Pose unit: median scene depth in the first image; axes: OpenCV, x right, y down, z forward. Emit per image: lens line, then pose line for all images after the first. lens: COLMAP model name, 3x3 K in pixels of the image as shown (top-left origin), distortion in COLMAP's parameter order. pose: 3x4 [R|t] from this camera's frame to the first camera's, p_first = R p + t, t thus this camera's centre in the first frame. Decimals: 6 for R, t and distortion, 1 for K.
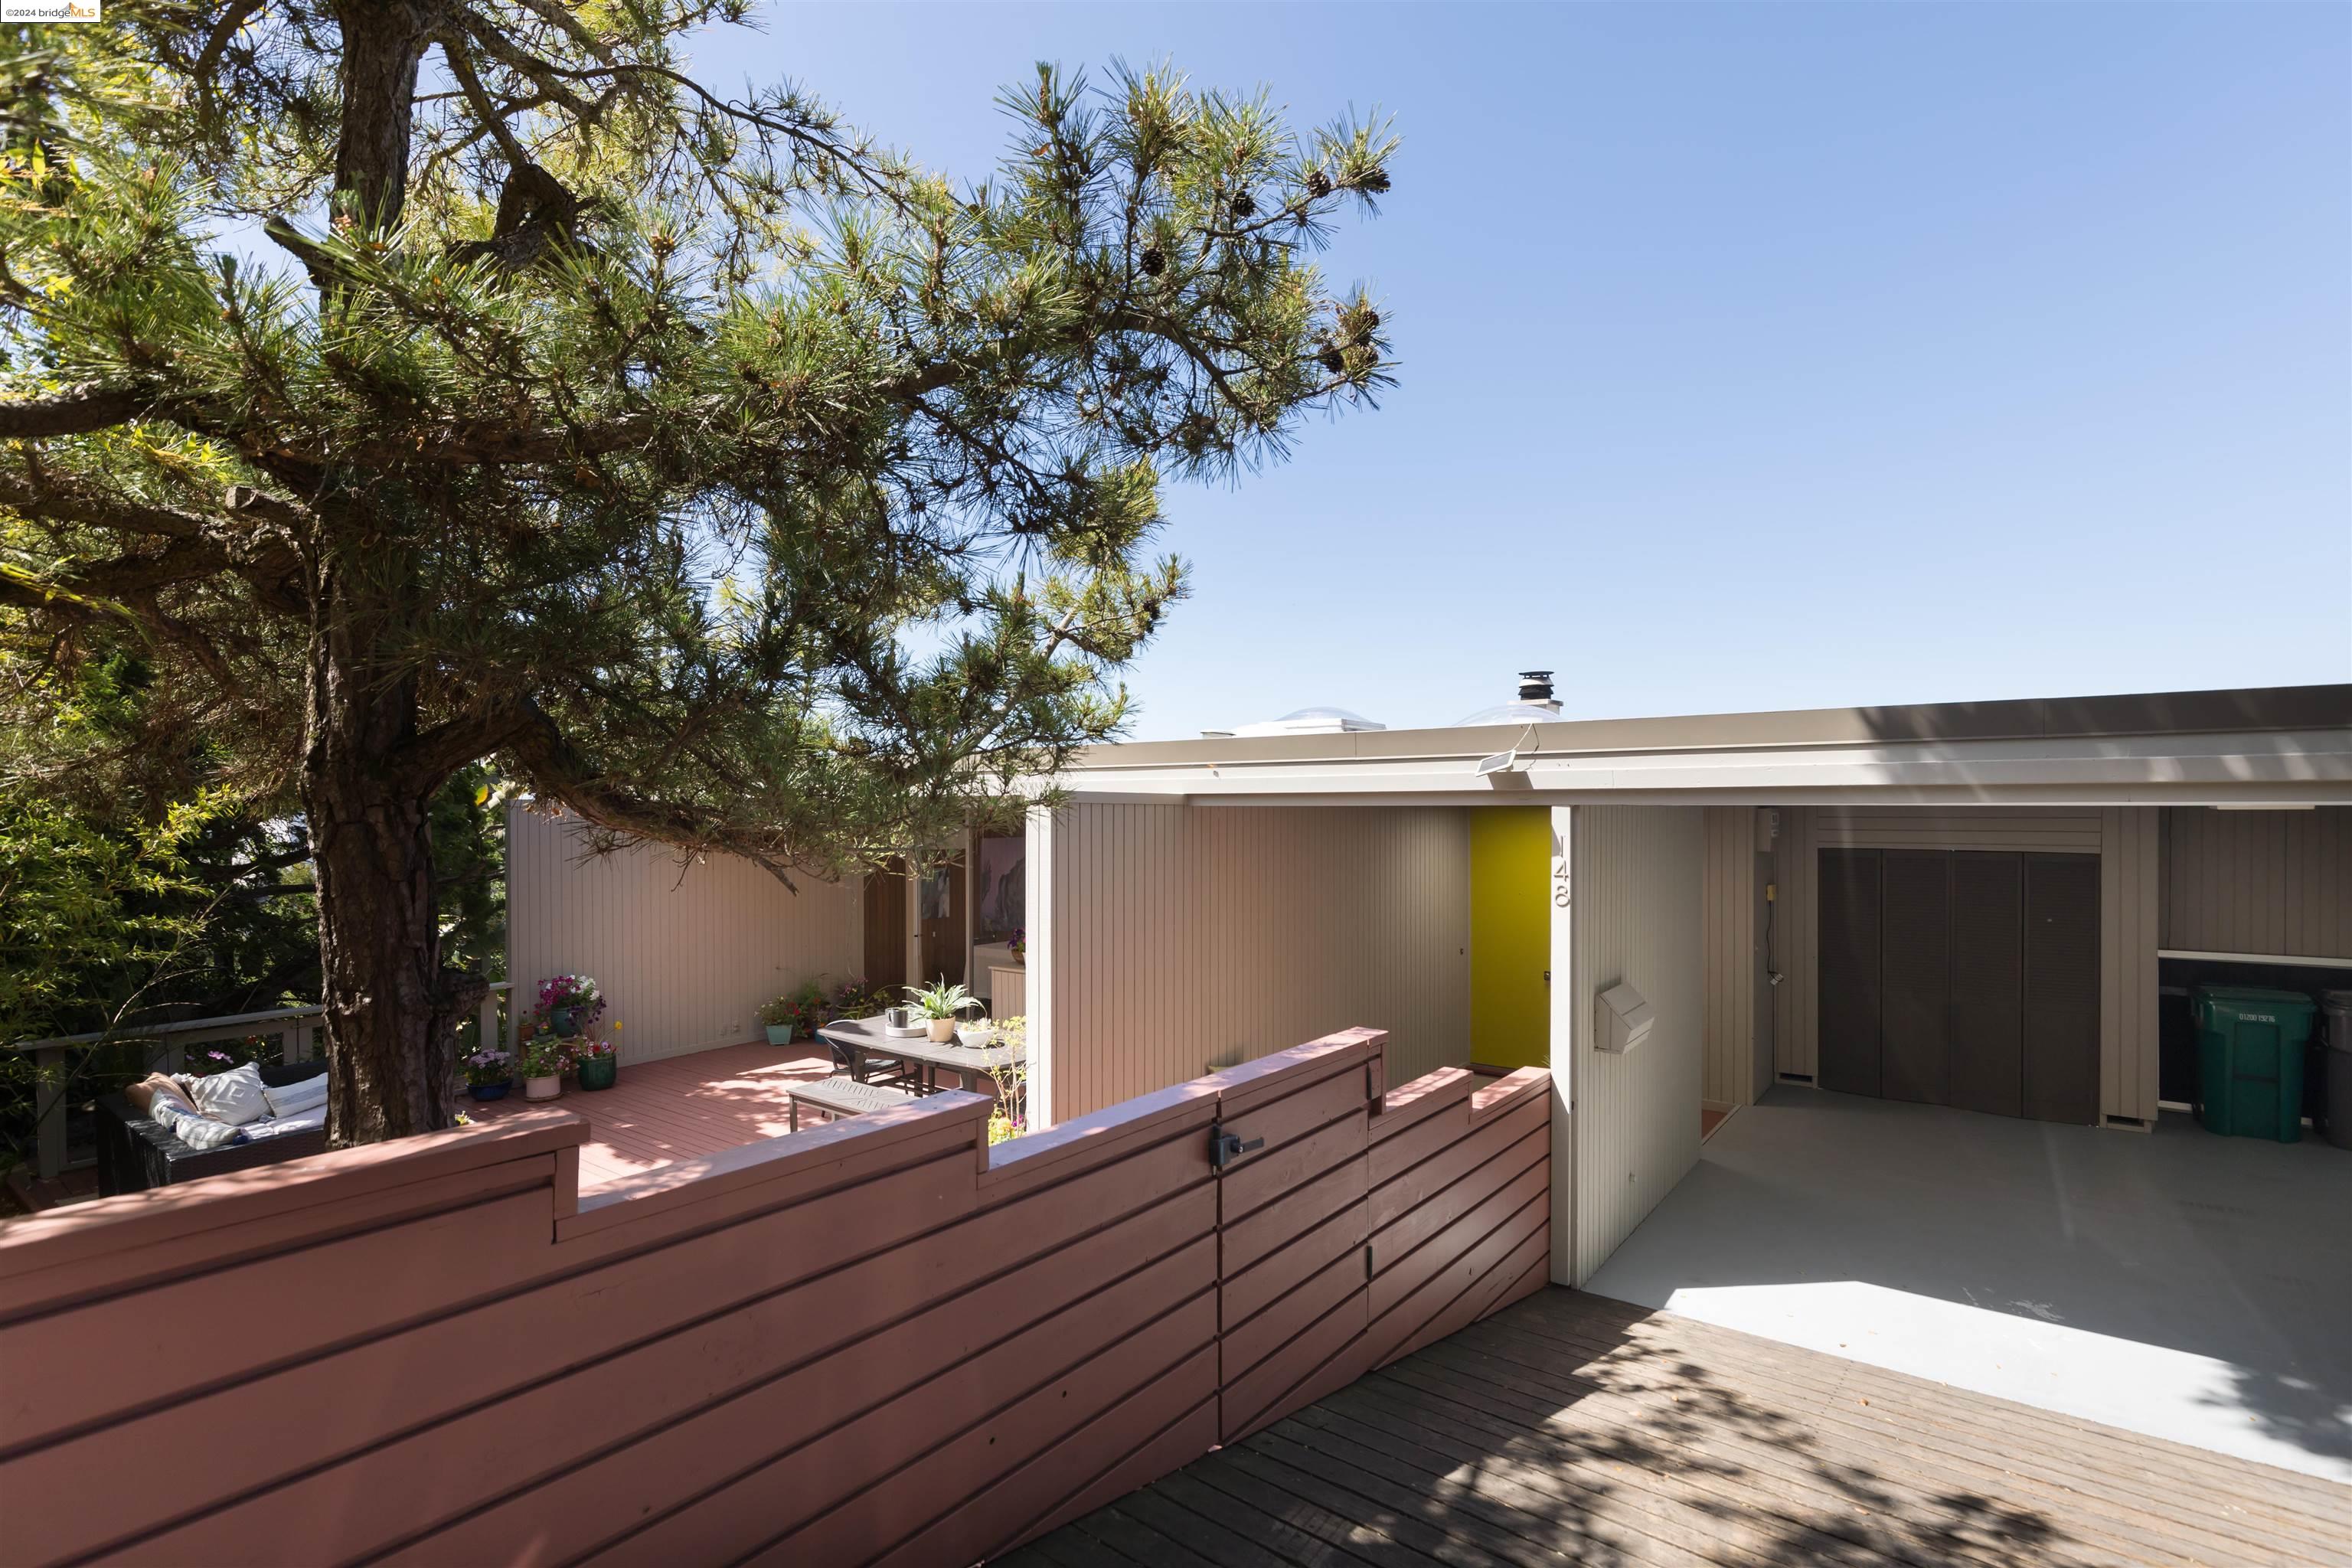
lens RADIAL K [[1123.8, 0, 1178.1], [0, 1123.8, 808.3], [0, 0, 1]] dist [0.000784, 0.000251]
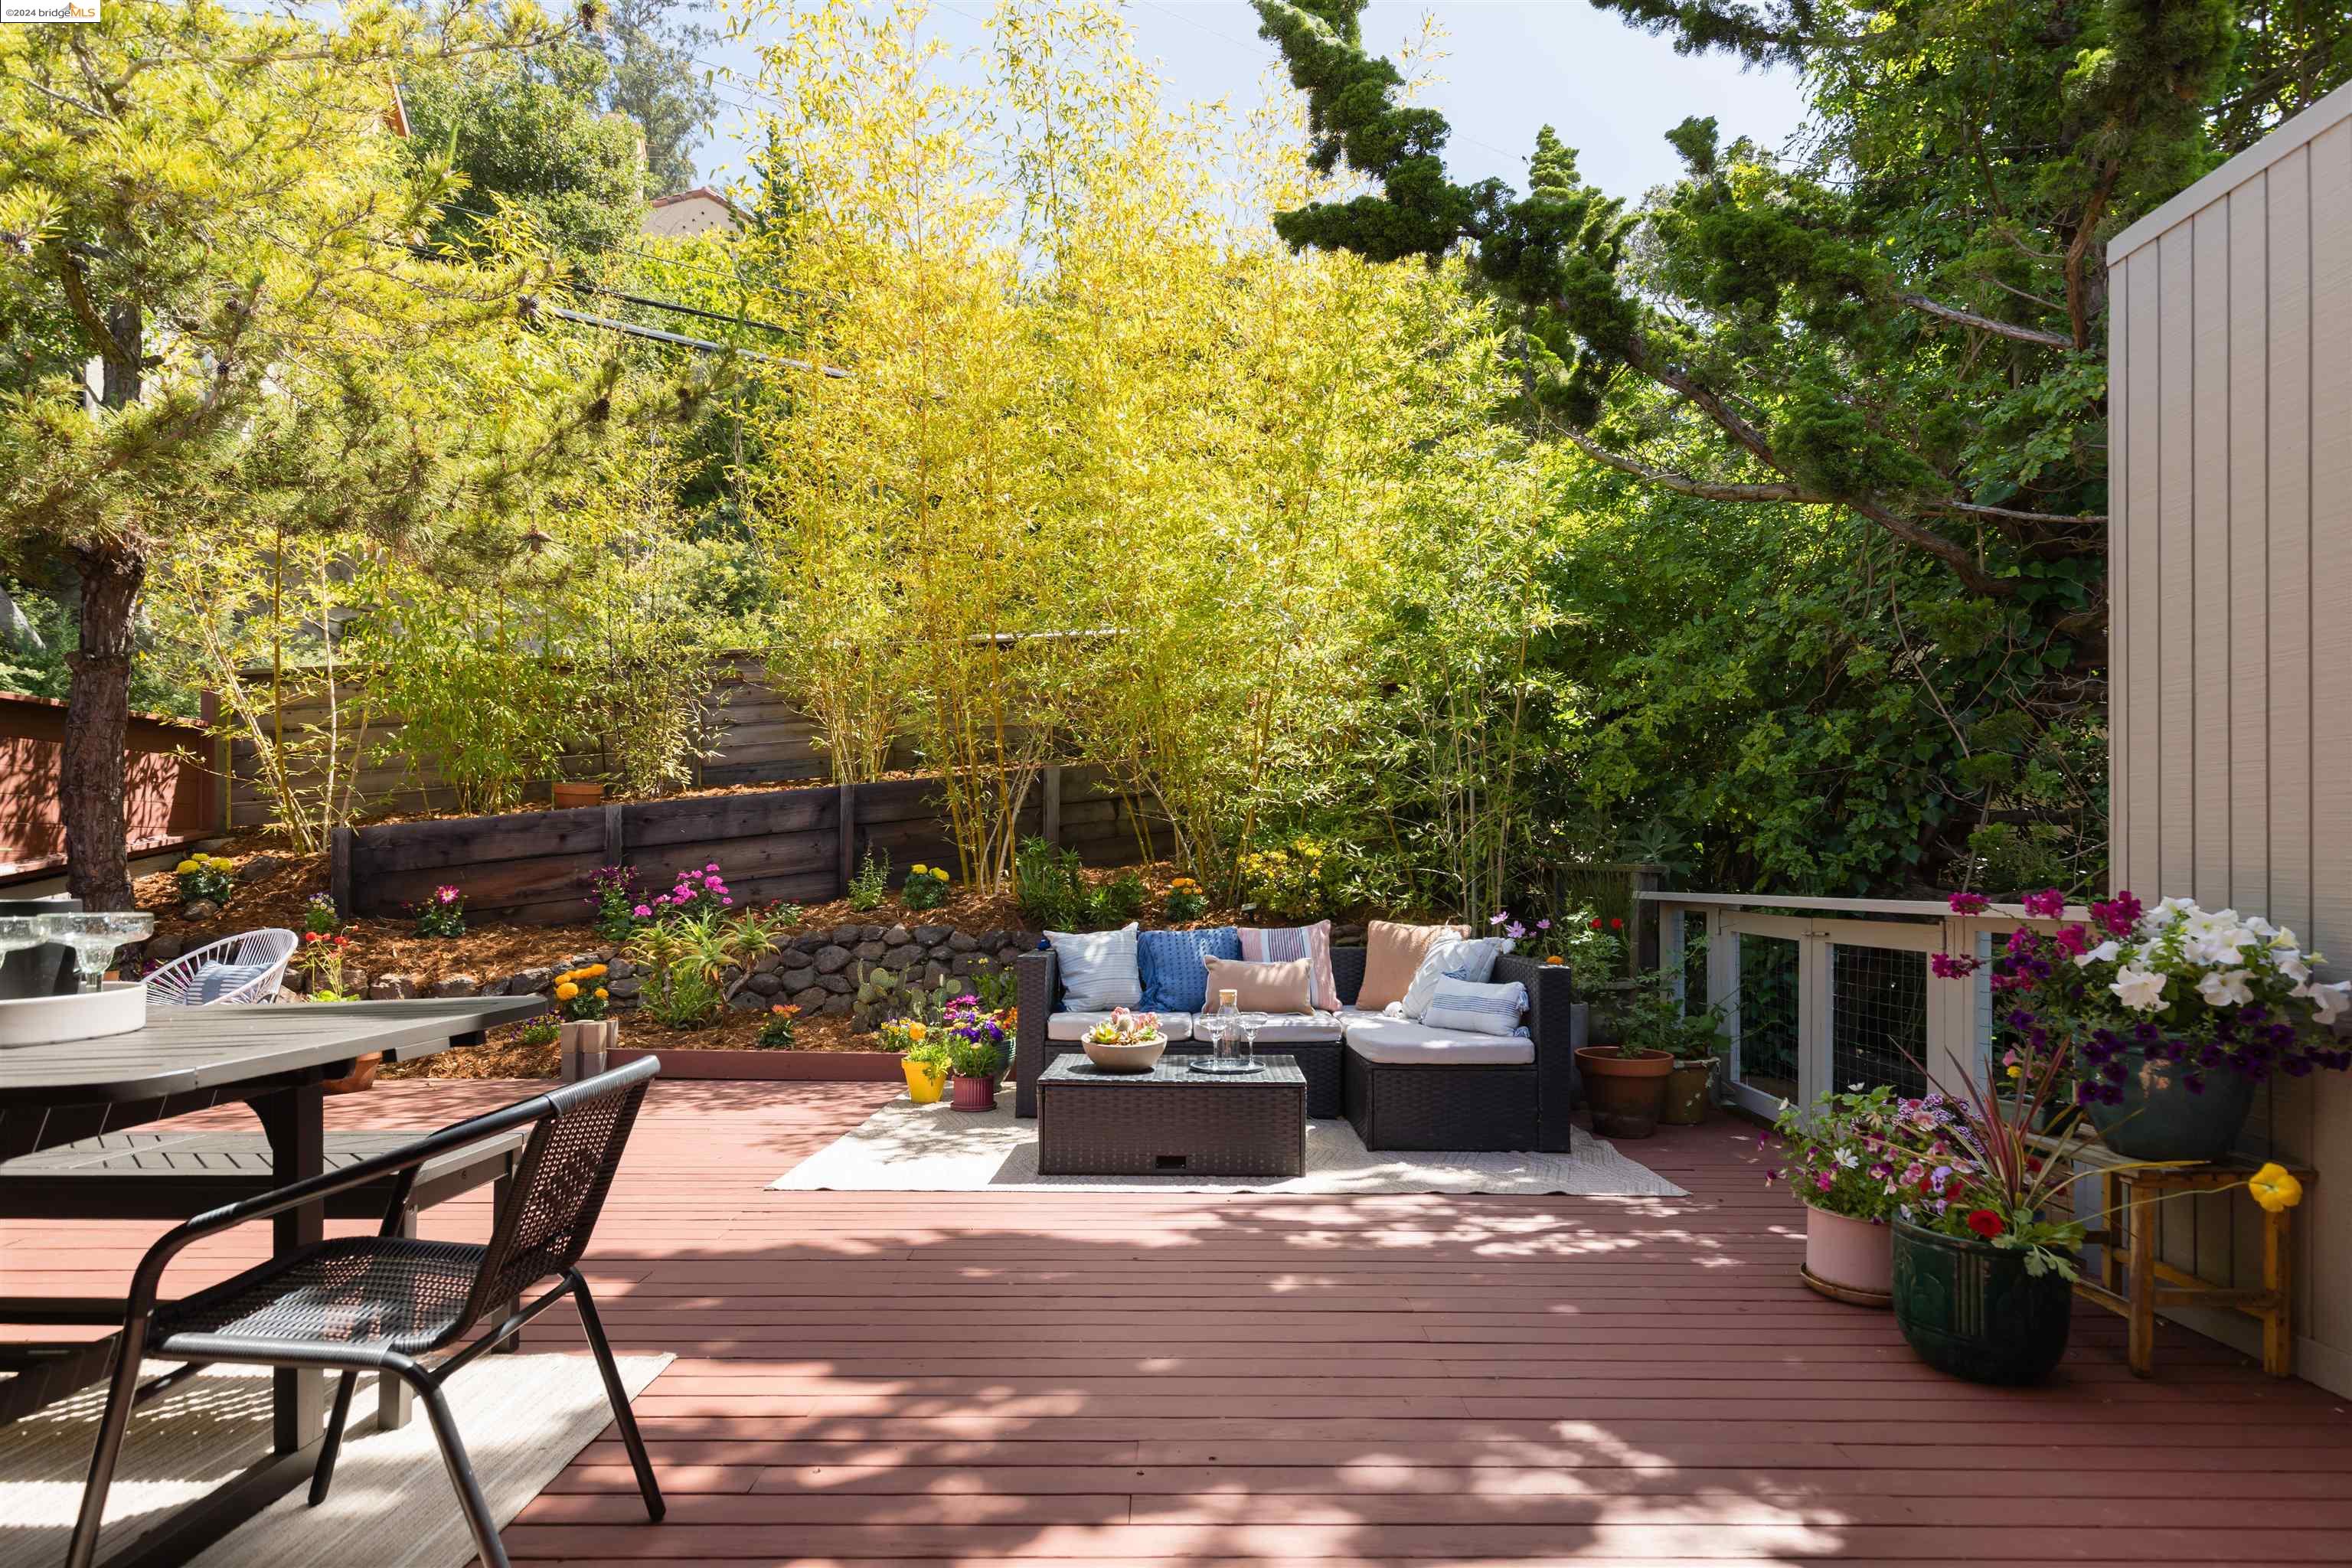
lens RADIAL K [[1164.5, 0, 1176.0], [0, 1164.5, 784.0], [0, 0, 1]] dist [-0.000910, -0.000212]
pose [[-0.792787, -0.041510, -0.608084, -0.300330], [-0.002587, 0.997898, -0.064748, 0.187769], [0.609494, -0.049759, -0.791228, 1.425435]]
